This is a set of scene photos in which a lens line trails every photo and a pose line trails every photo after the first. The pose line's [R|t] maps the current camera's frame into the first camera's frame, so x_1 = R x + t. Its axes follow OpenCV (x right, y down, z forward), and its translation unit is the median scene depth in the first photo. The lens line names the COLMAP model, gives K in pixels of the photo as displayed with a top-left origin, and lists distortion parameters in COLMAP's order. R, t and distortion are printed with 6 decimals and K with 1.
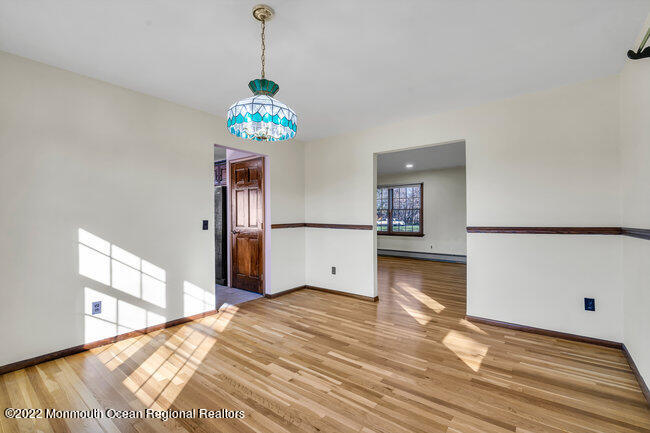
lens RADIAL K [[295.9, 0, 325.0], [0, 295.9, 216.5], [0, 0, 1]] dist [0.000971, 0.000030]
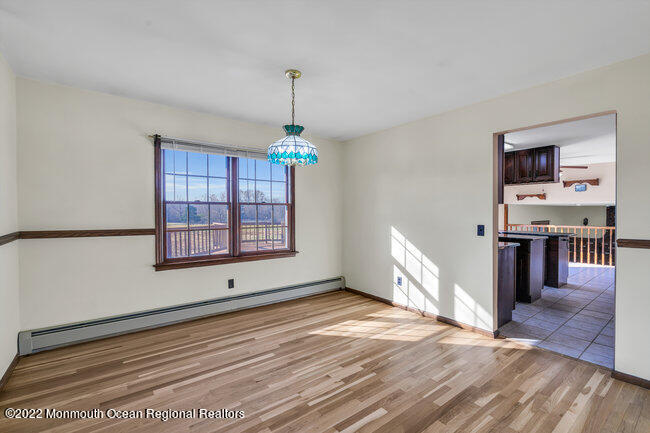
lens RADIAL K [[285.1, 0, 325.0], [0, 285.1, 216.5], [0, 0, 1]] dist [-0.001404, 0.000120]
pose [[-0.252045, 0.004477, -0.967705, 0.696853], [-0.001458, 0.999986, 0.005006, -0.019737], [0.967714, 0.002672, -0.252035, 0.990581]]
